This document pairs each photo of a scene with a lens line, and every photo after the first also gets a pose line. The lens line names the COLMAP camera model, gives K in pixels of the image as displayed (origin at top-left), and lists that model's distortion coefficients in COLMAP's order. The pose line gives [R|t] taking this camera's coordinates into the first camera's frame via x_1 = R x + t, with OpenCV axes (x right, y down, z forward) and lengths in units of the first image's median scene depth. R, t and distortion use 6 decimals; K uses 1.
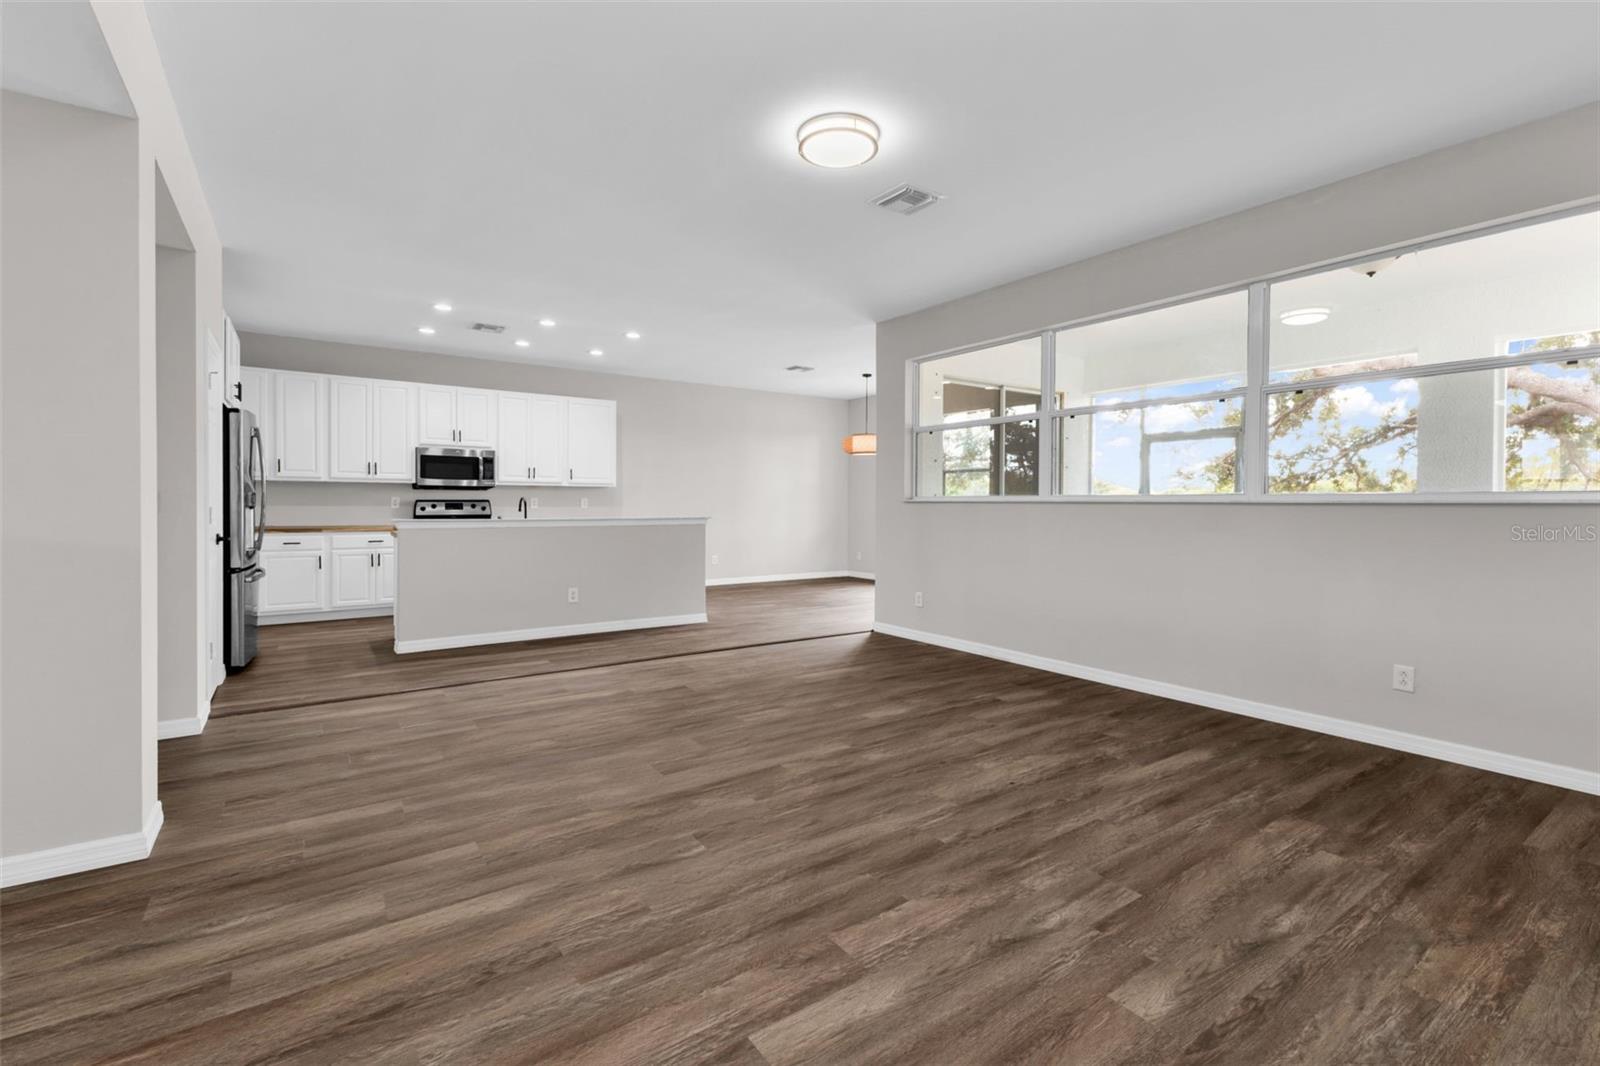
lens RADIAL K [[709.5, 0, 807.1], [0, 709.5, 512.0], [0, 0, 1]] dist [0.013857, -0.002364]
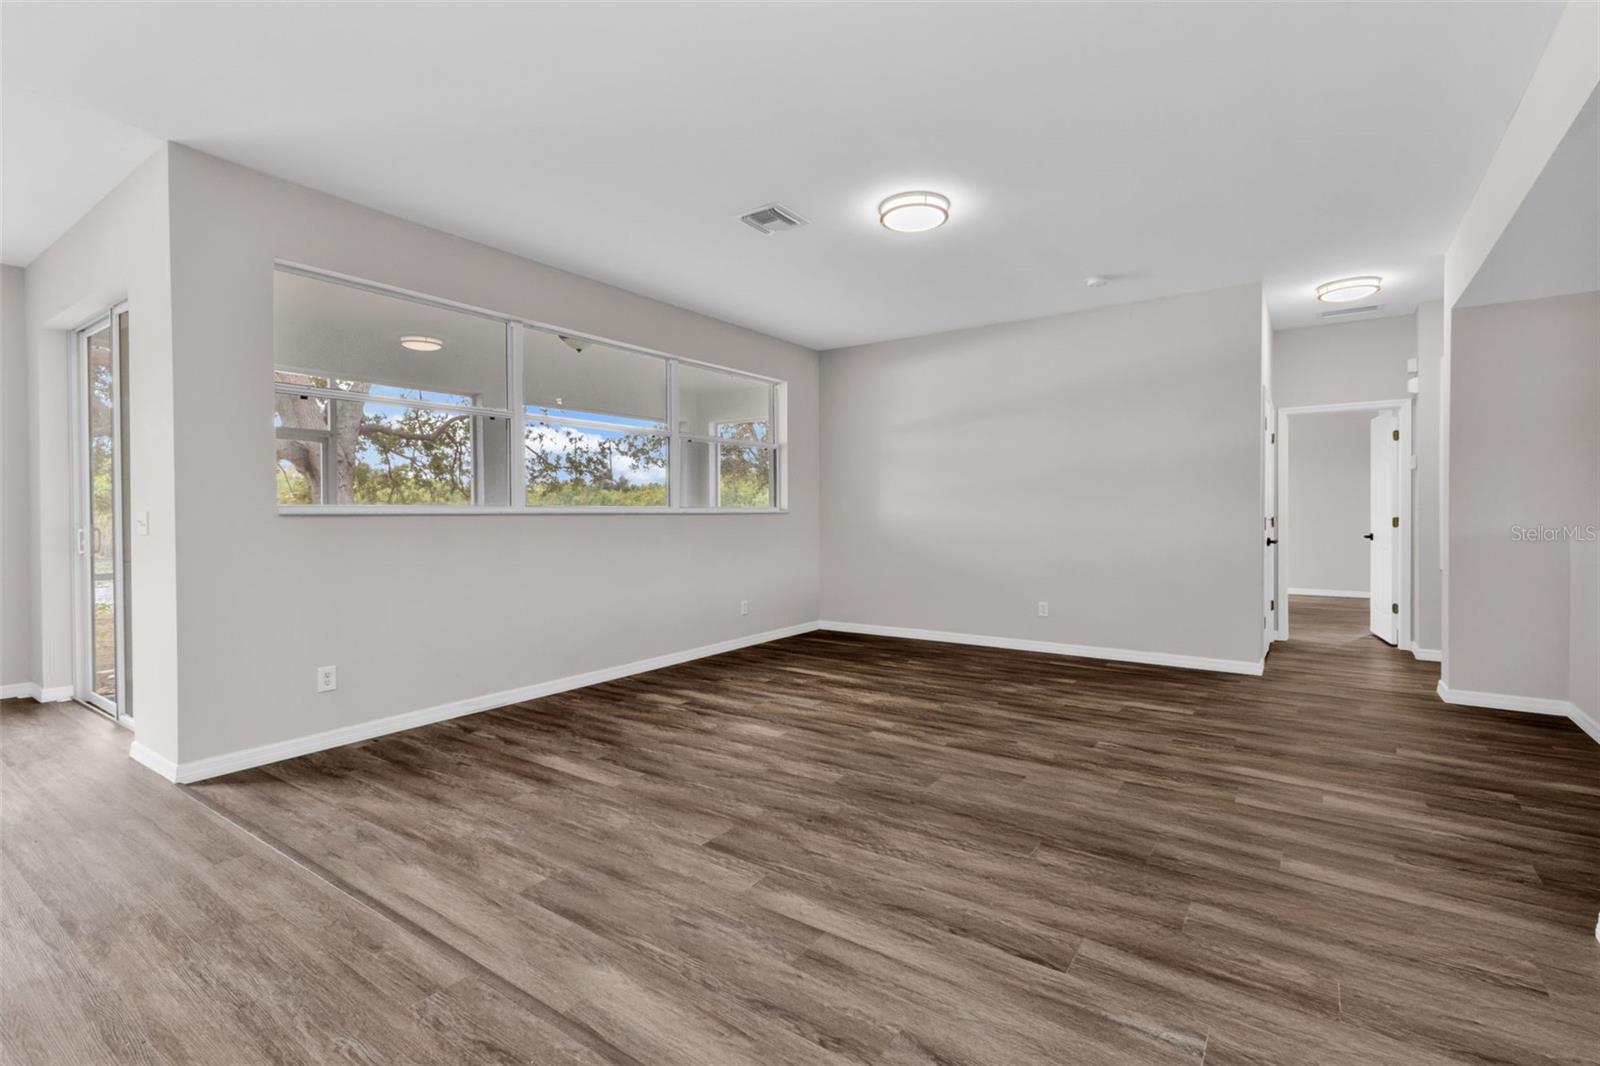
lens RADIAL K [[709.5, 0, 803.8], [0, 709.5, 524.6], [0, 0, 1]] dist [0.013857, -0.002364]
pose [[-0.332210, -0.011836, 0.943131, -1.131516], [0.009860, 0.999823, 0.016020, -0.018879], [-0.943154, 0.014621, -0.332034, 1.739932]]
